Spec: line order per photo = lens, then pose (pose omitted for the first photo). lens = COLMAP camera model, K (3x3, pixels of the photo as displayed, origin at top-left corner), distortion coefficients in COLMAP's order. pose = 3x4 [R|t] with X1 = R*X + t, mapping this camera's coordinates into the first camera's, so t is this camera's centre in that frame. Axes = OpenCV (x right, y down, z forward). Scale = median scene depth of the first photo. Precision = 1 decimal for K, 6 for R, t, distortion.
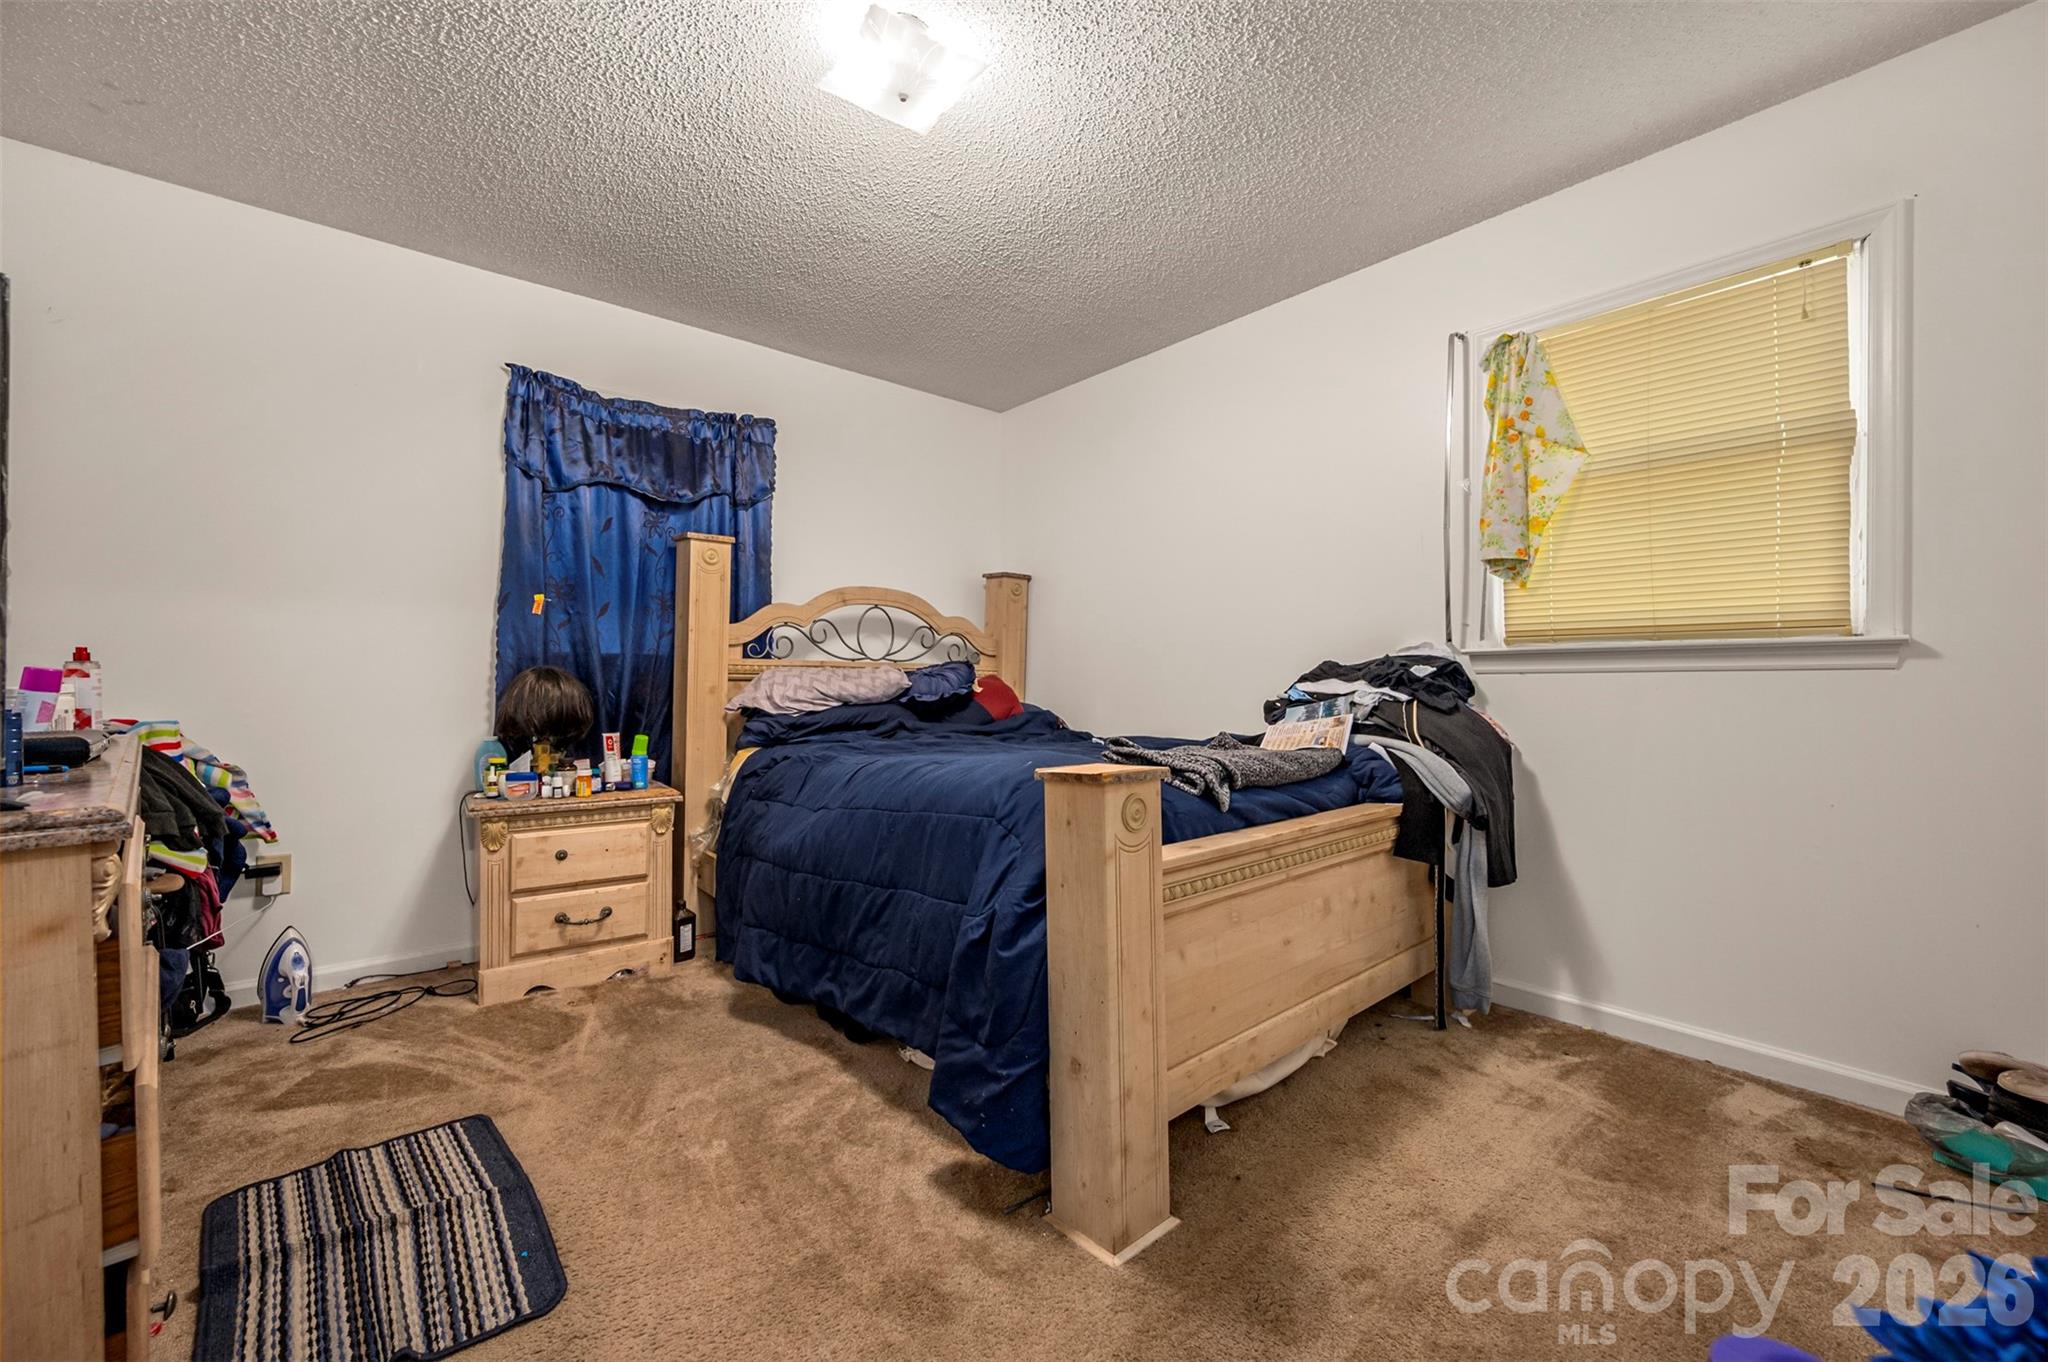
lens RADIAL K [[822.2, 0, 1025.5], [0, 822.2, 679.1], [0, 0, 1]] dist [-0.000967, -0.000090]
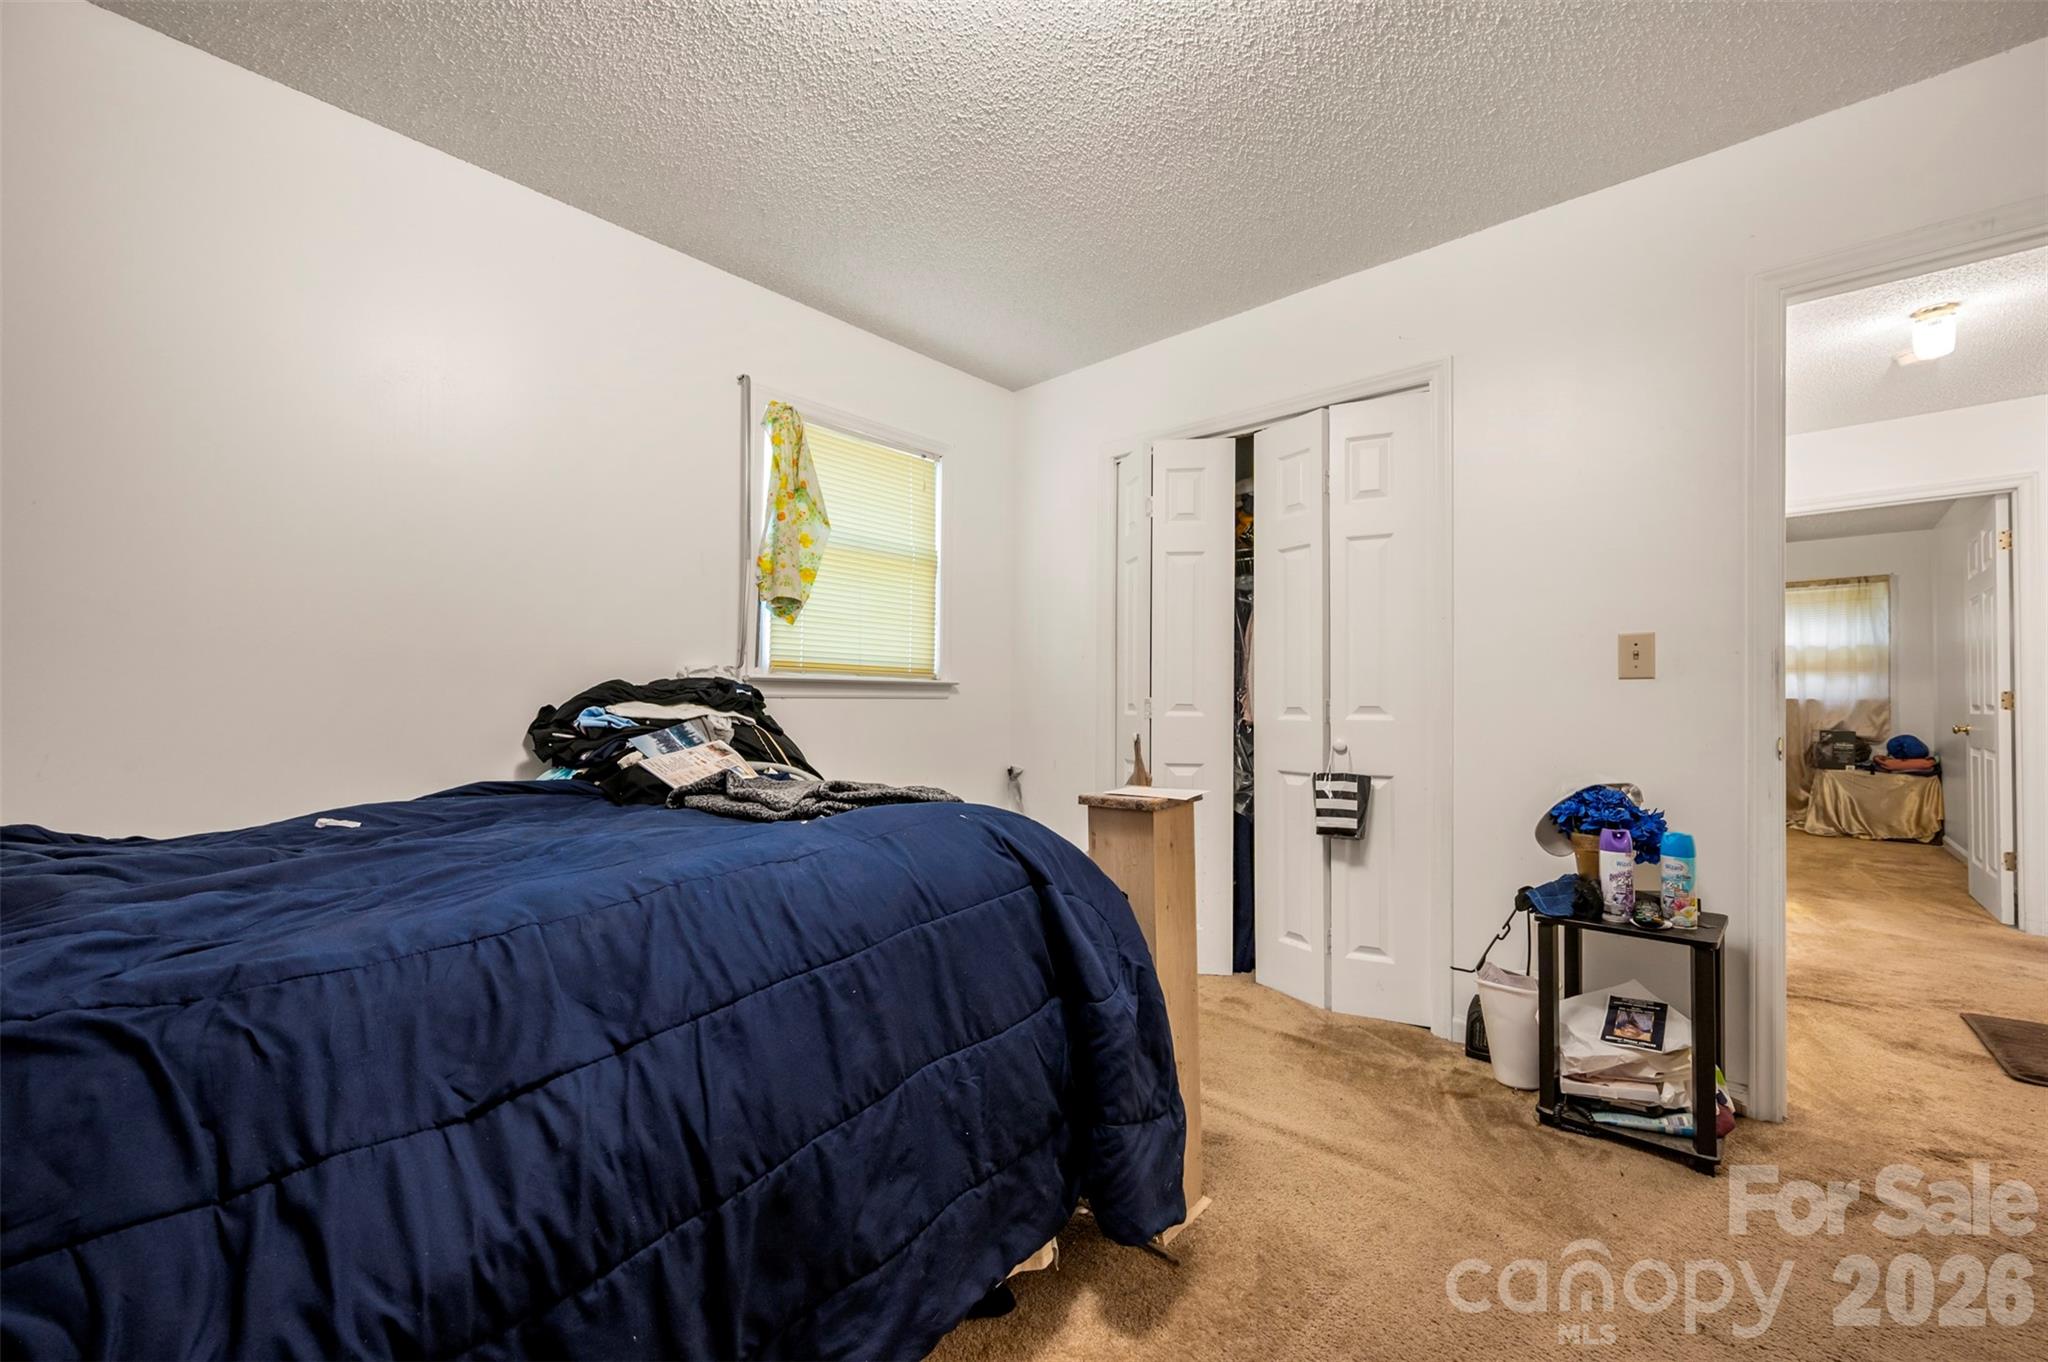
lens RADIAL K [[822.2, 0, 1025.5], [0, 822.2, 679.1], [0, 0, 1]] dist [-0.000967, -0.000090]
pose [[-0.153928, 0.031884, 0.987568, -0.722949], [-0.001456, 0.999471, -0.032495, 0.003248], [-0.988081, -0.006439, -0.153800, 1.041401]]
